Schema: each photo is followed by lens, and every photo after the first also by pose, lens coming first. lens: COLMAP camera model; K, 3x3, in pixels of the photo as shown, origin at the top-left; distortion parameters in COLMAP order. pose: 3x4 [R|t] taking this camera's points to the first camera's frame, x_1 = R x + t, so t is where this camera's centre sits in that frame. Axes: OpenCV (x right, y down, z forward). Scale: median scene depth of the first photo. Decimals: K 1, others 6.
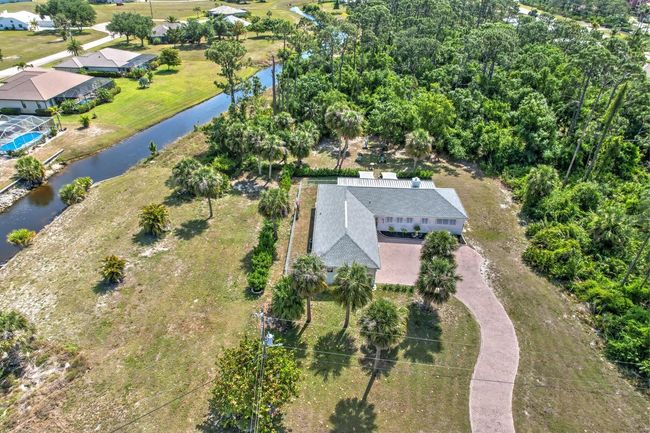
lens RADIAL K [[422.3, 0, 322.1], [0, 422.3, 215.3], [0, 0, 1]] dist [-0.032188, 0.028781]
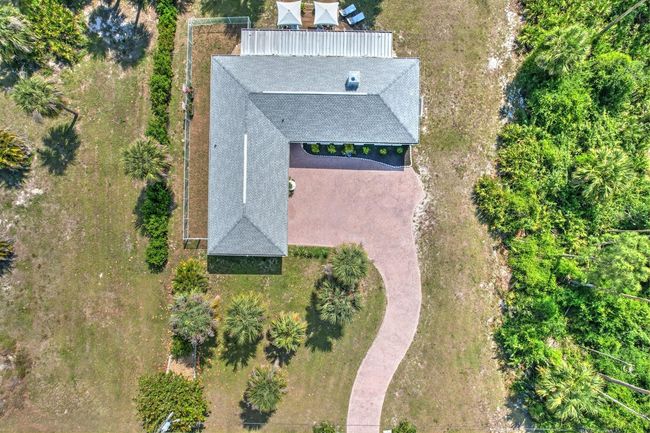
lens RADIAL K [[422.3, 0, 331.4], [0, 422.3, 215.6], [0, 0, 1]] dist [-0.032188, 0.028781]
pose [[0.999333, -0.018535, -0.031464, 0.281879], [0.036513, 0.520537, 0.853058, -0.720619], [0.000566, -0.853638, 0.520867, 0.661536]]
